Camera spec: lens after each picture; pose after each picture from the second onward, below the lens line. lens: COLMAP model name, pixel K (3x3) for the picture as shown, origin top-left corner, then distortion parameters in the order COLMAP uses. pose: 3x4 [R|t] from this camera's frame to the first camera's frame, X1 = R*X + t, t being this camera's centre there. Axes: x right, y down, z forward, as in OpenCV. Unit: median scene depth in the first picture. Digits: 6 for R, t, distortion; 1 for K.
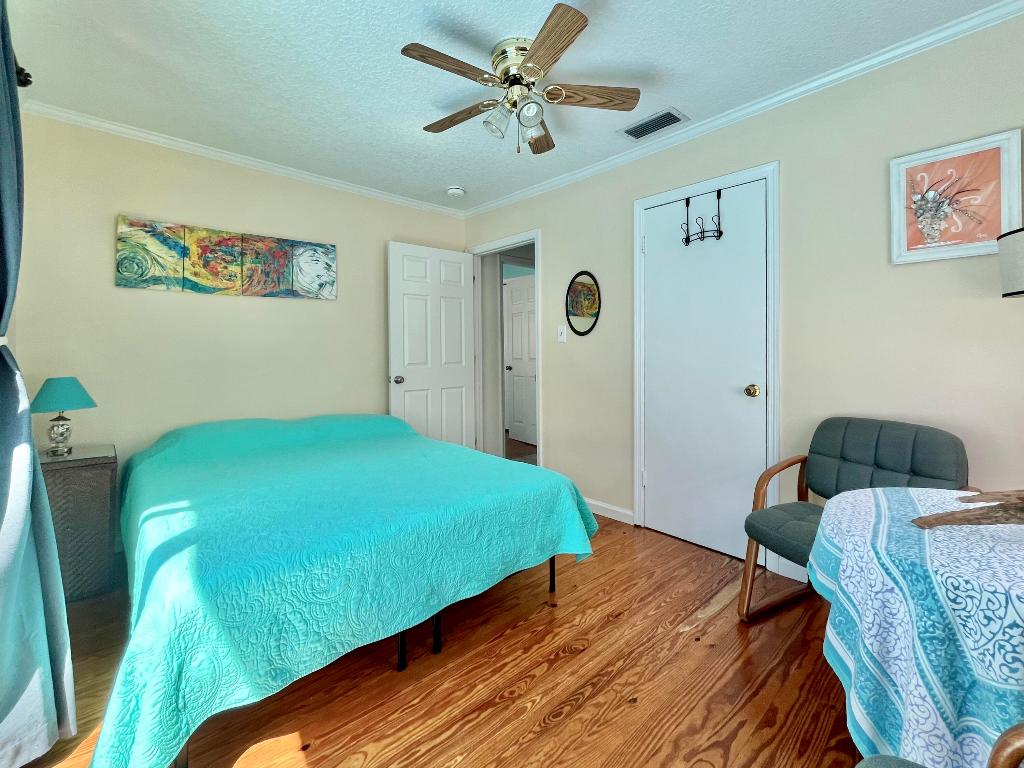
lens RADIAL K [[441.2, 0, 512.8], [0, 441.2, 362.0], [0, 0, 1]] dist [0.000435, -0.000413]
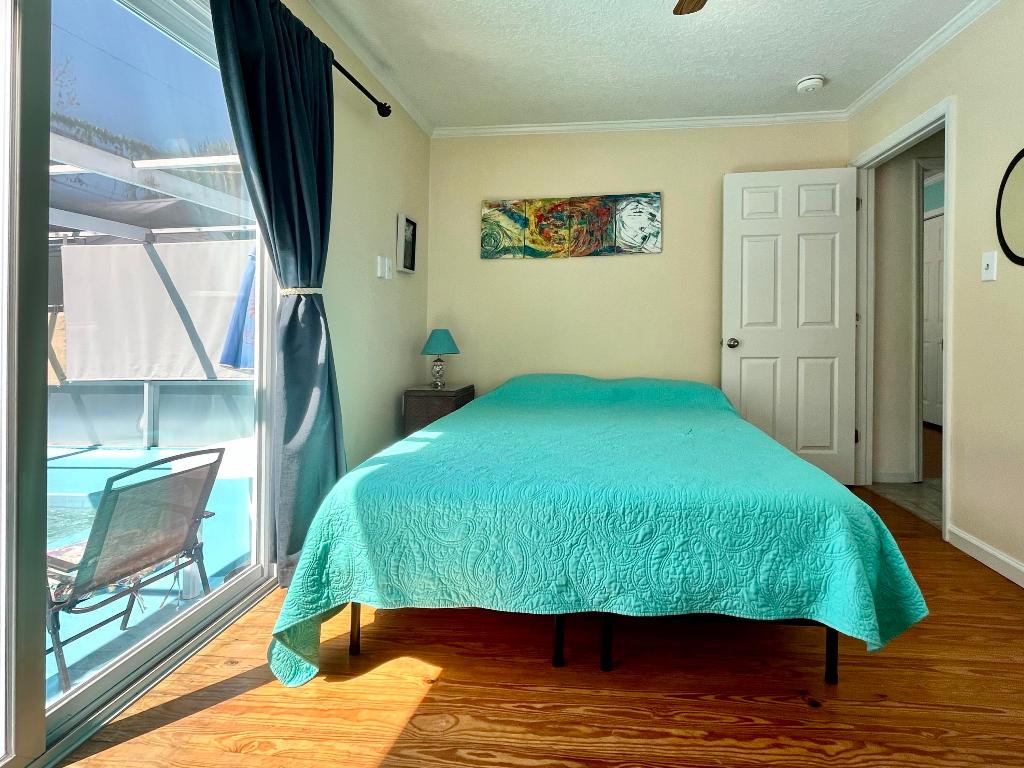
lens RADIAL K [[484.8, 0, 512.0], [0, 484.8, 330.7], [0, 0, 1]] dist [0.000123, -0.001005]
pose [[0.679633, 0.010656, -0.733475, 0.156155], [-0.010942, 0.999931, 0.004389, 0.023670], [0.733471, 0.005043, 0.679702, 0.131293]]
